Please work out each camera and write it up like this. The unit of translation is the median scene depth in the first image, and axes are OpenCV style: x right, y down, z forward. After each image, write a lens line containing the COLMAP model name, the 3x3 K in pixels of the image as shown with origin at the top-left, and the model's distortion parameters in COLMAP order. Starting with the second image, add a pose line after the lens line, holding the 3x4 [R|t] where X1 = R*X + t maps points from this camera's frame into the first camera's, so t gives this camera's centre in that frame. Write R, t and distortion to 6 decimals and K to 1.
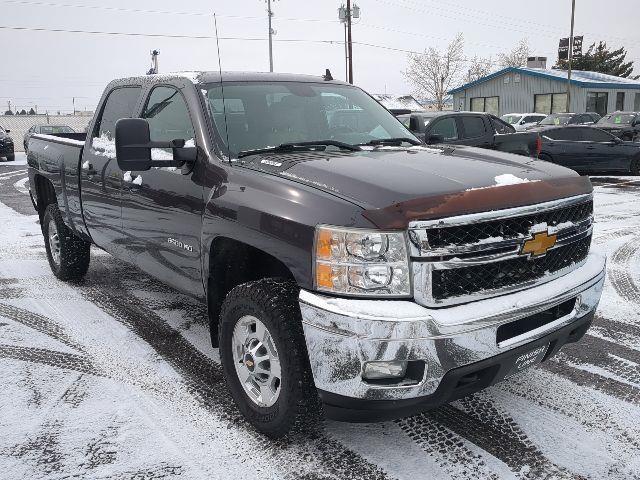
lens RADIAL K [[589.5, 0, 322.2], [0, 589.5, 240.7], [0, 0, 1]] dist [0.016512, 0.000000]
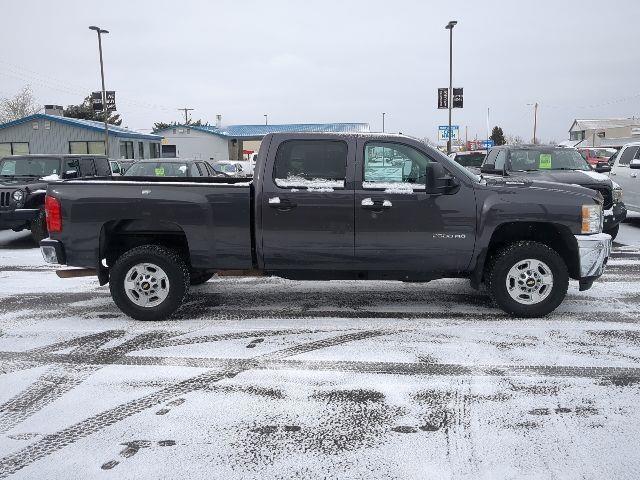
lens RADIAL K [[589.5, 0, 321.6], [0, 589.5, 240.2], [0, 0, 1]] dist [0.016512, 0.000000]
pose [[0.635945, -0.103323, 0.764786, -1.761134], [0.161828, 0.986818, -0.001246, -0.039651], [-0.754576, 0.124556, 0.644283, 0.191025]]
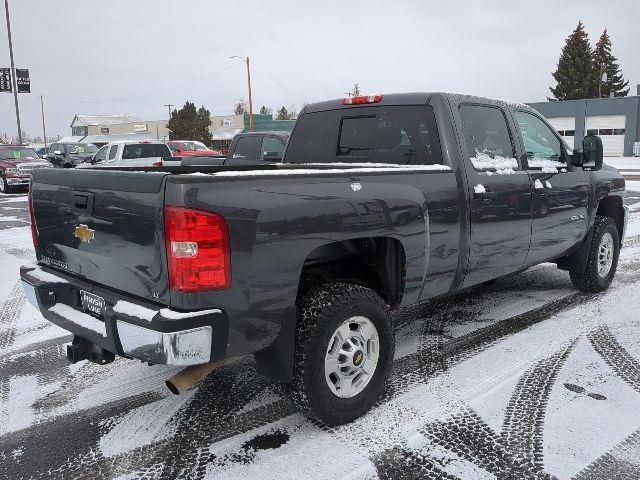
lens RADIAL K [[589.5, 0, 319.5], [0, 589.5, 239.4], [0, 0, 1]] dist [0.016512, 0.000000]
pose [[-0.130255, -0.142346, 0.981209, -1.673371], [0.222955, 0.960089, 0.168879, -0.348714], [-0.966087, 0.240763, -0.093320, 1.806847]]
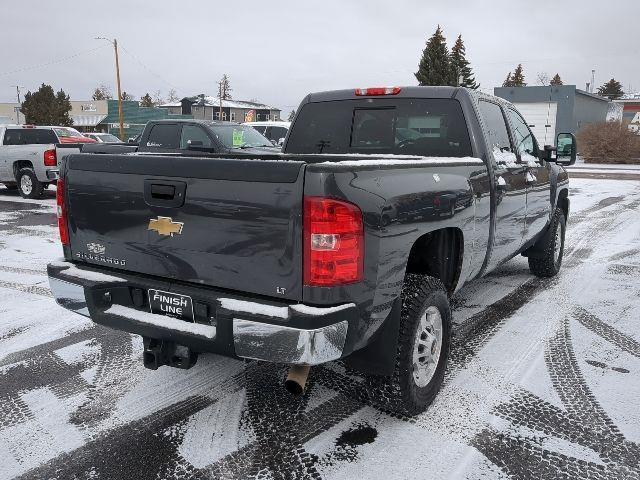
lens RADIAL K [[589.5, 0, 320.7], [0, 589.5, 237.2], [0, 0, 1]] dist [0.016512, 0.000000]
pose [[-0.349522, -0.149024, 0.925001, -1.576831], [0.189737, 0.955555, 0.225641, -0.413764], [-0.917515, 0.254373, -0.305712, 2.119640]]
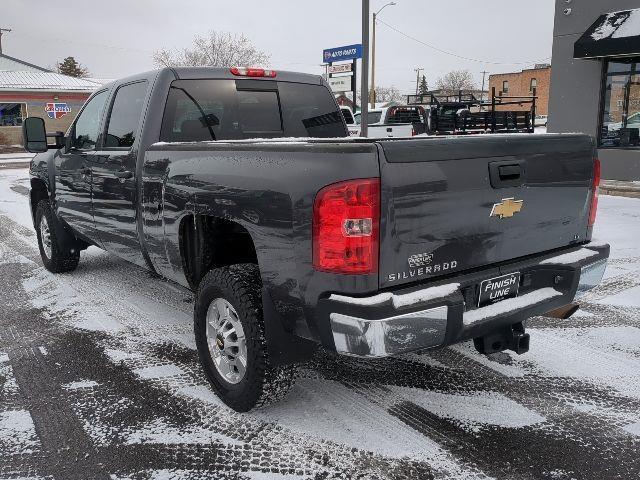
lens RADIAL K [[589.5, 0, 322.1], [0, 589.5, 240.1], [0, 0, 1]] dist [0.016512, 0.000000]
pose [[-0.999570, 0.024936, 0.015411, -0.513808], [0.028983, 0.919450, 0.392137, -0.563189], [-0.004391, 0.392415, -0.919778, 2.808644]]
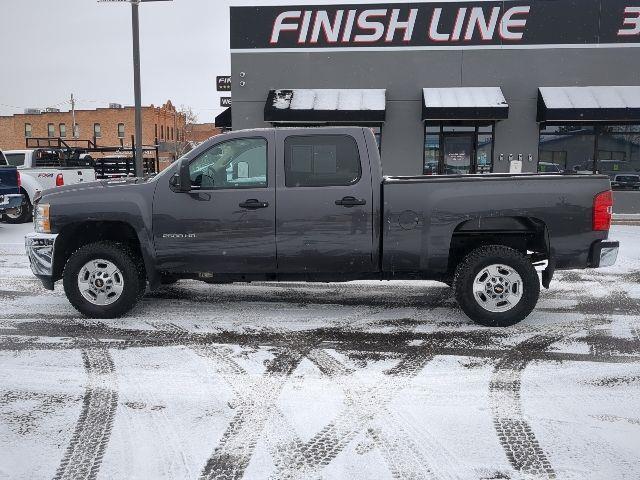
lens RADIAL K [[589.5, 0, 319.5], [0, 589.5, 245.6], [0, 0, 1]] dist [0.016512, 0.000000]
pose [[-0.668409, 0.112750, -0.735199, 1.140873], [-0.145269, 0.949619, 0.277705, -0.553447], [0.729470, 0.292422, -0.618355, 2.638222]]
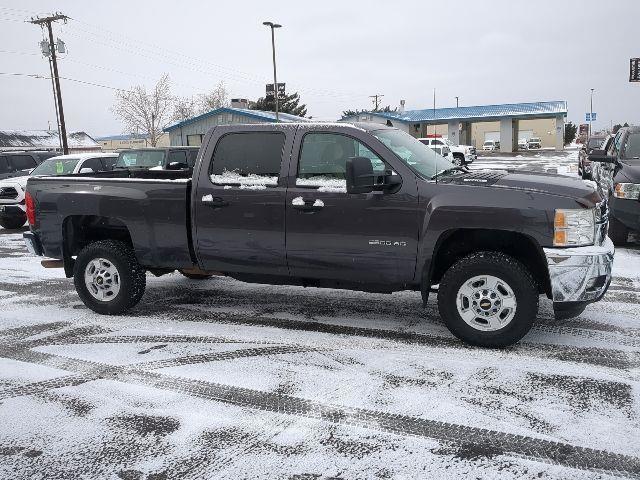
lens RADIAL K [[589.5, 0, 323.0], [0, 589.5, 241.1], [0, 0, 1]] dist [0.016512, 0.000000]
pose [[0.855069, -0.095789, 0.509589, -1.100042], [0.125164, 0.991856, -0.023577, 0.015402], [-0.503180, 0.083942, 0.860095, -0.148763]]
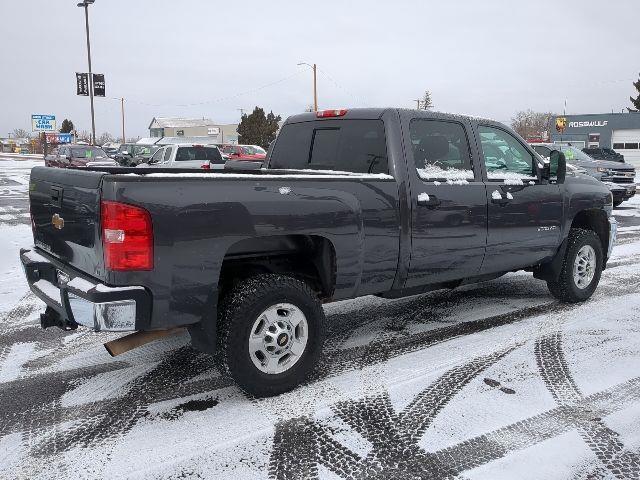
lens RADIAL K [[589.5, 0, 319.8], [0, 589.5, 239.0], [0, 0, 1]] dist [0.016512, 0.000000]
pose [[-0.013101, -0.135175, 0.990735, -1.829171], [0.198376, 0.970774, 0.135074, -0.305171], [-0.980038, 0.198308, 0.014097, 1.586649]]
